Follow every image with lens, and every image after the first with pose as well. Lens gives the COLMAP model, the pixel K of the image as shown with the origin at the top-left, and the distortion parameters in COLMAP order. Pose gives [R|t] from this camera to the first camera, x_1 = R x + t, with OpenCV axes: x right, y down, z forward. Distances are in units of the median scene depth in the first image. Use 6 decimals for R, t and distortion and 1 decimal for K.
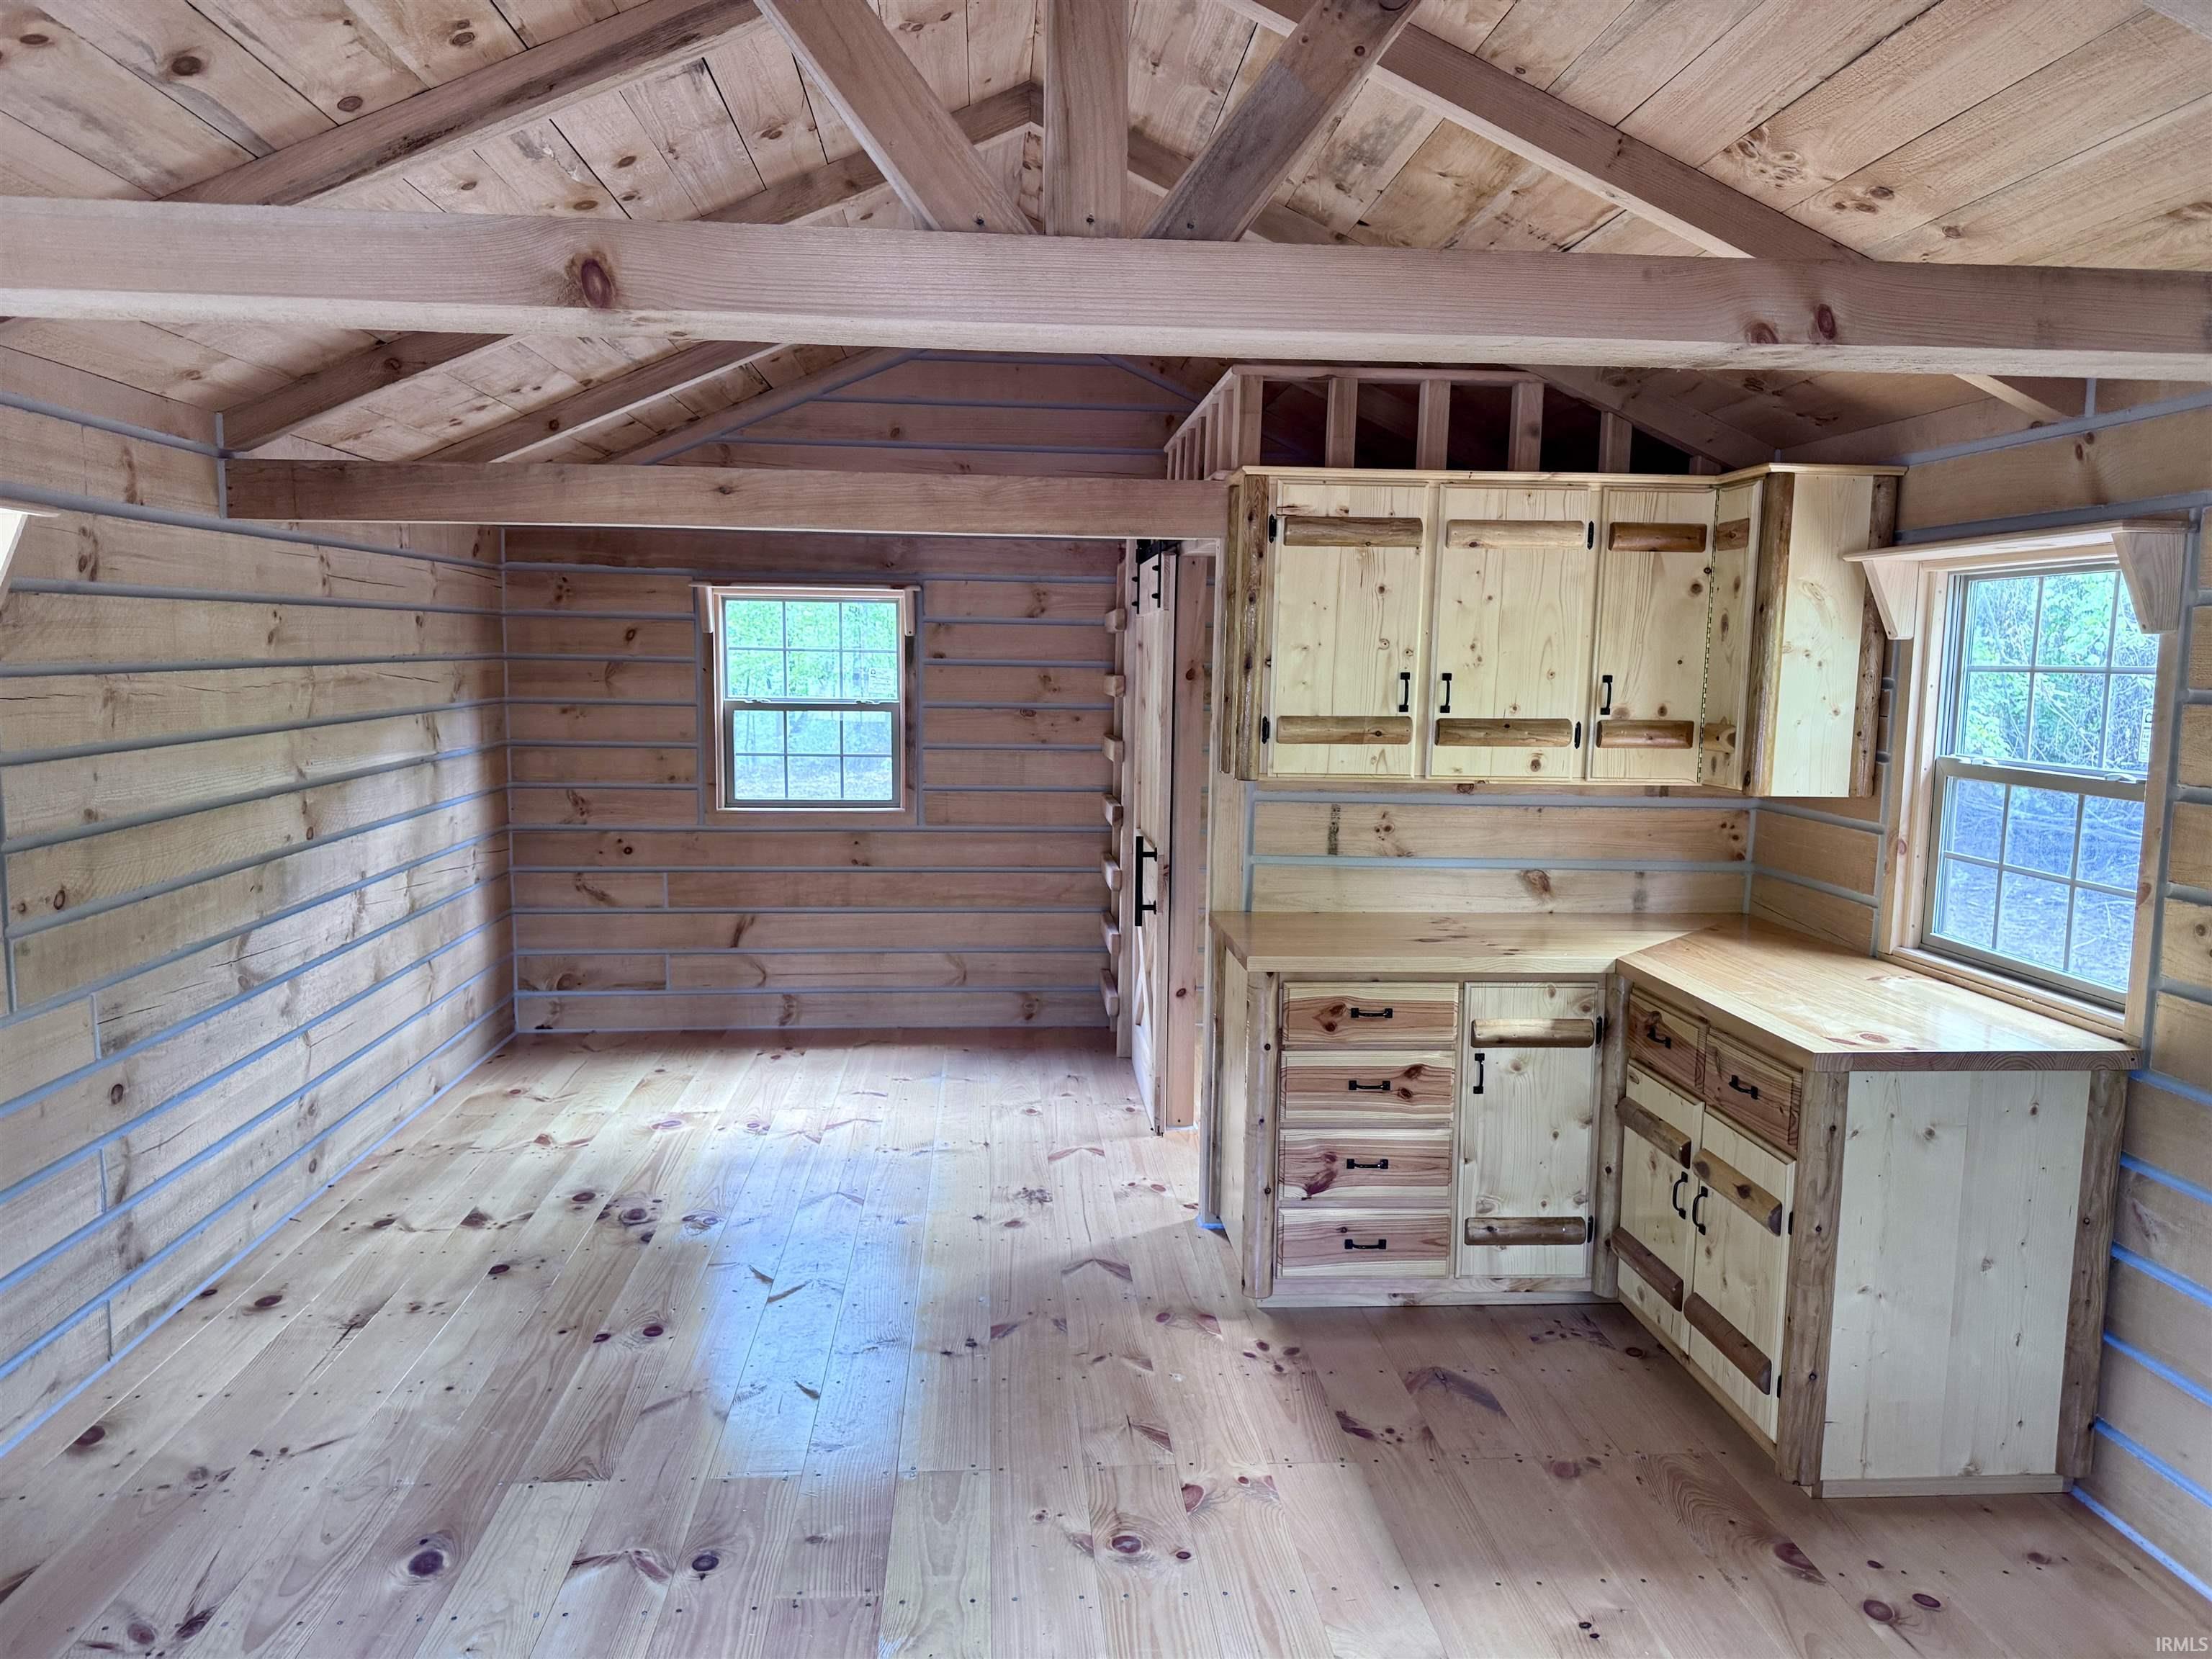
lens RADIAL K [[1542.1, 0, 1106.0], [0, 1542.1, 829.5], [0, 0, 1]] dist [0.006988, 0.000702]
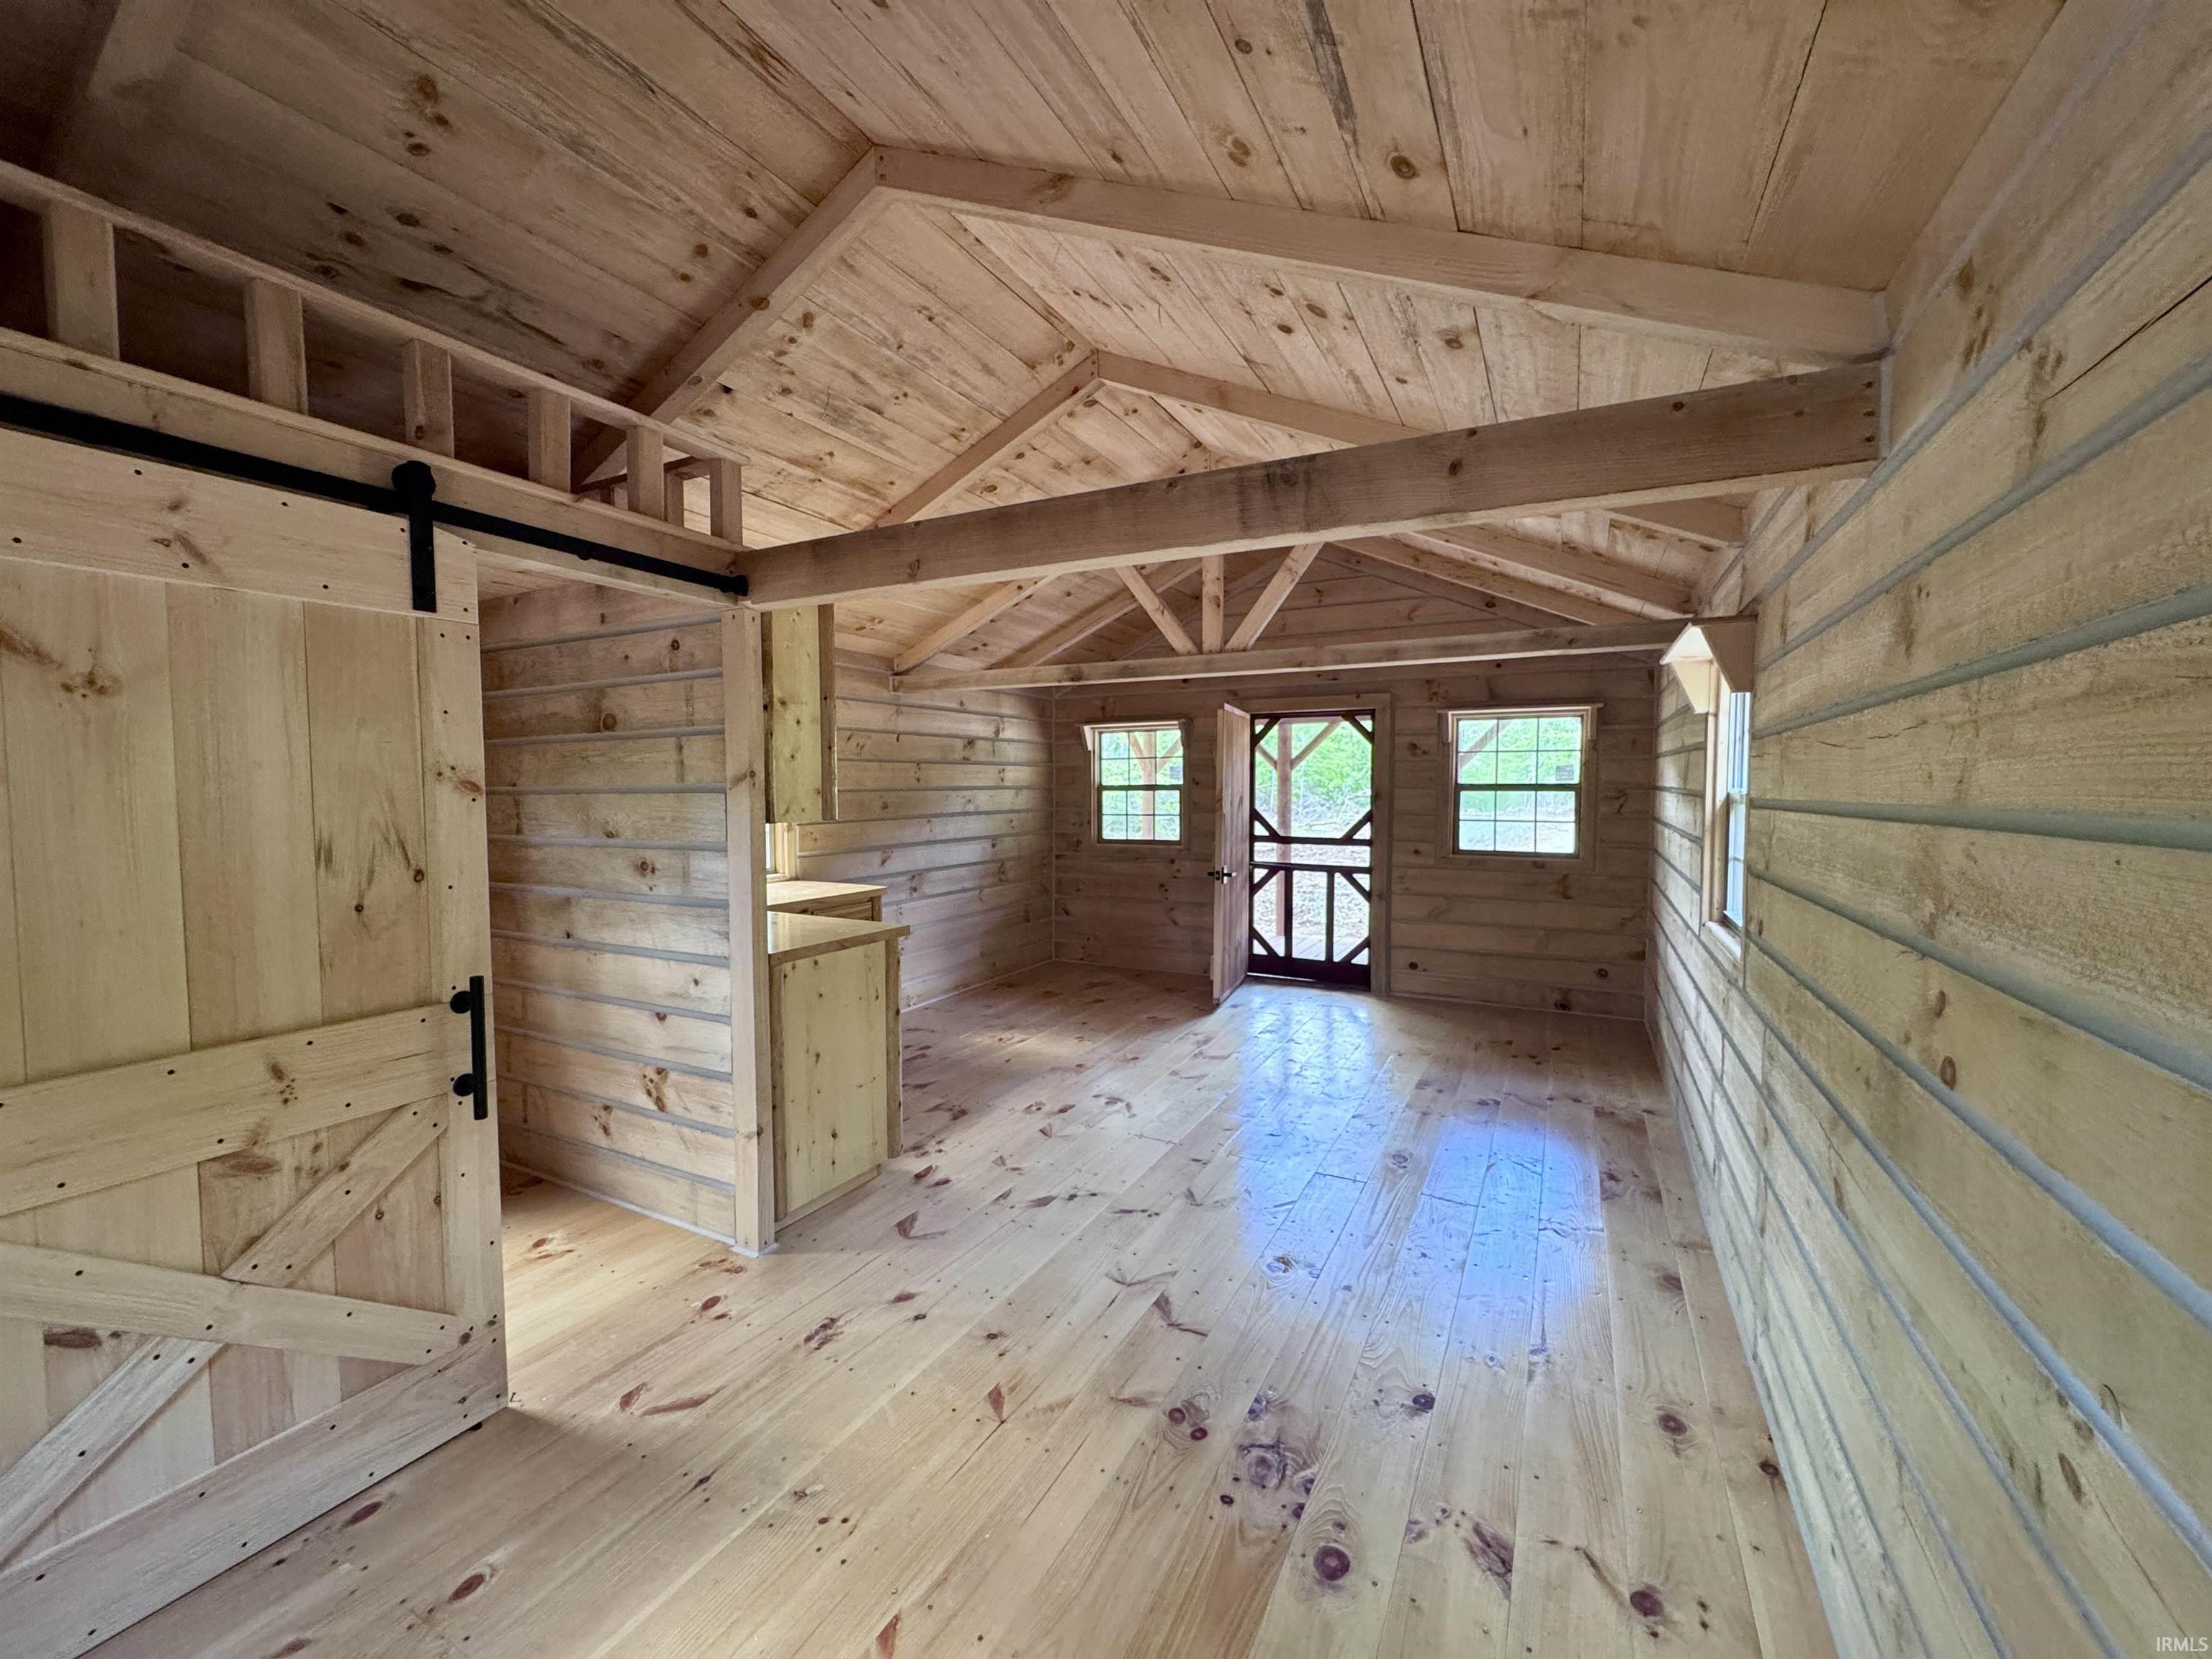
lens RADIAL K [[882.7, 0, 1106.0], [0, 882.7, 829.5], [0, 0, 1]] dist [-0.003387, 0.000081]
pose [[-0.843784, -0.041610, 0.535067, -0.527475], [0.048291, 0.987059, 0.152913, -0.133020], [-0.534506, 0.154864, -0.830855, 1.560459]]
